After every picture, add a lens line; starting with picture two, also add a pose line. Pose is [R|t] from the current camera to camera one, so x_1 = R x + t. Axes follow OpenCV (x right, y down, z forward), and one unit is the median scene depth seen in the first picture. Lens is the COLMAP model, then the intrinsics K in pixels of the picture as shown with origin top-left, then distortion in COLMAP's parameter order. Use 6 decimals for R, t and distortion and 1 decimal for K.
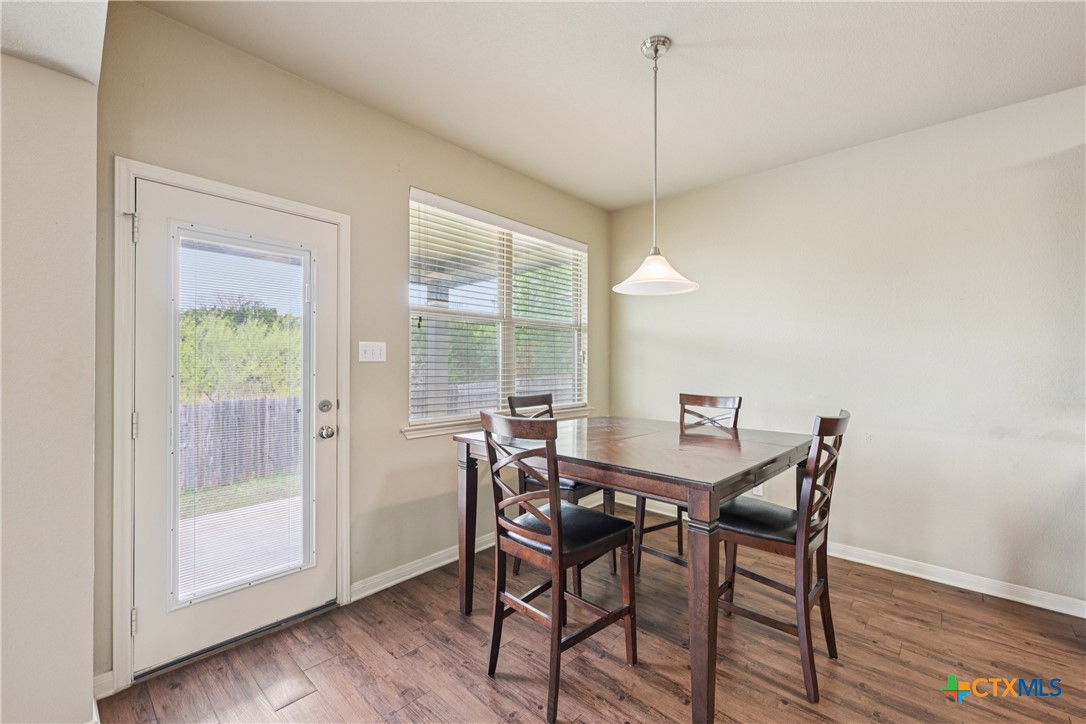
lens RADIAL K [[448.0, 0, 545.0], [0, 448.0, 363.3], [0, 0, 1]] dist [0.002885, -0.000760]
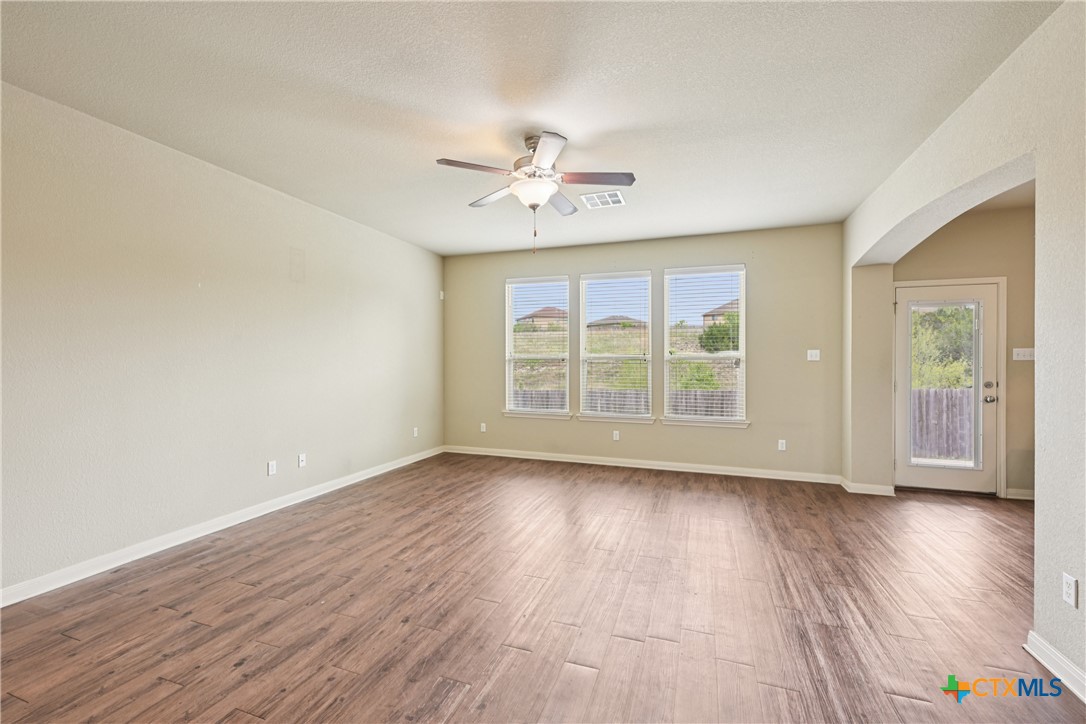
lens RADIAL K [[448.0, 0, 546.6], [0, 448.0, 364.6], [0, 0, 1]] dist [0.002885, -0.000760]
pose [[0.380402, 0.003826, -0.924813, 0.504495], [0.004458, 0.999972, 0.005971, -0.006256], [0.924810, -0.006394, 0.380374, -1.329729]]
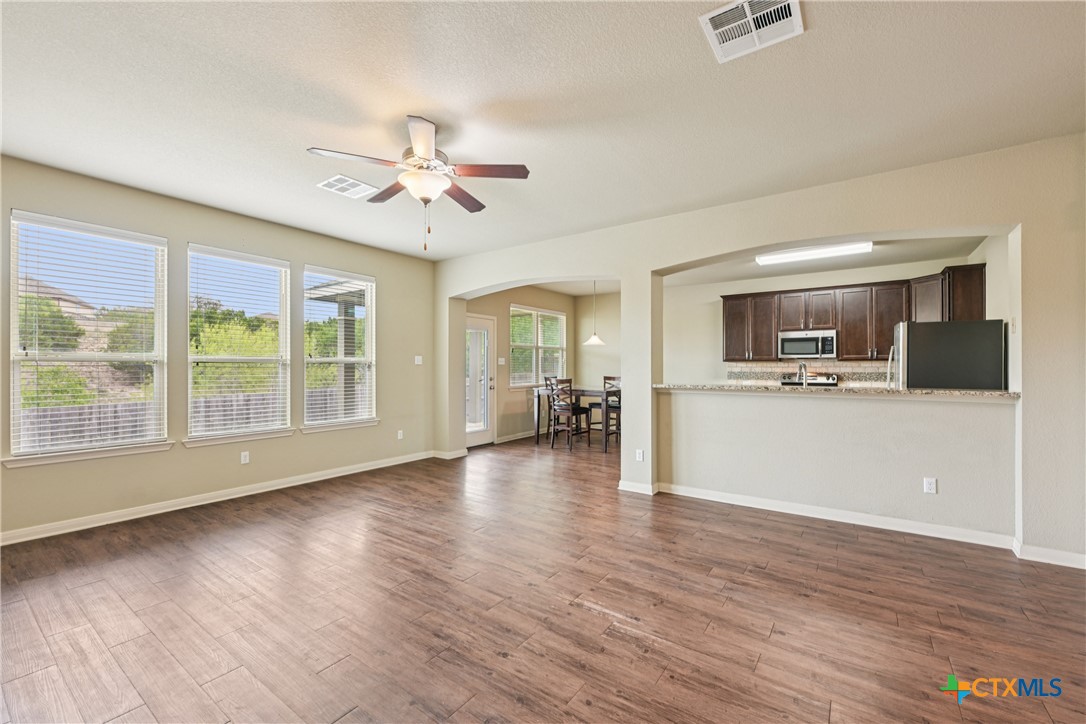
lens RADIAL K [[448.0, 0, 539.3], [0, 448.0, 365.2], [0, 0, 1]] dist [0.002885, -0.000760]
pose [[0.993498, 0.000438, 0.113845, -0.499507], [-0.000820, 0.999994, 0.003308, -0.011283], [-0.113843, -0.003380, 0.993493, -2.085170]]
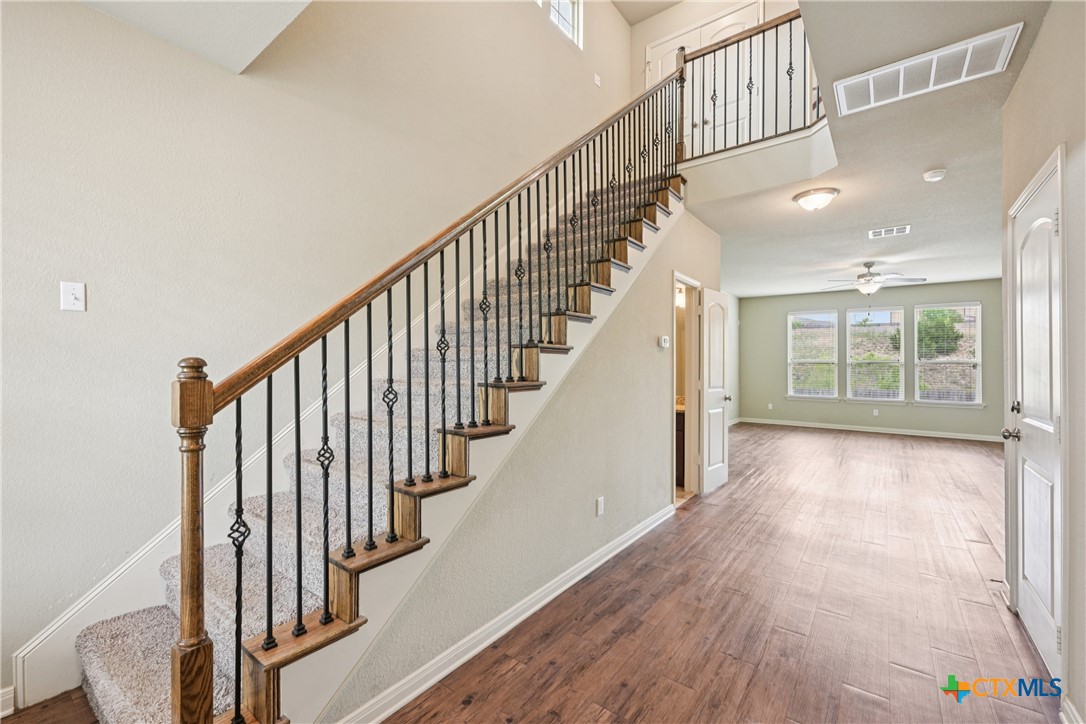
lens RADIAL K [[448.0, 0, 545.9], [0, 448.0, 361.8], [0, 0, 1]] dist [0.002885, -0.000760]
pose [[0.075724, -0.005976, -0.997111, 1.883717], [0.002545, 0.999980, -0.005800, -0.017916], [0.997126, -0.002098, 0.075737, -3.021108]]
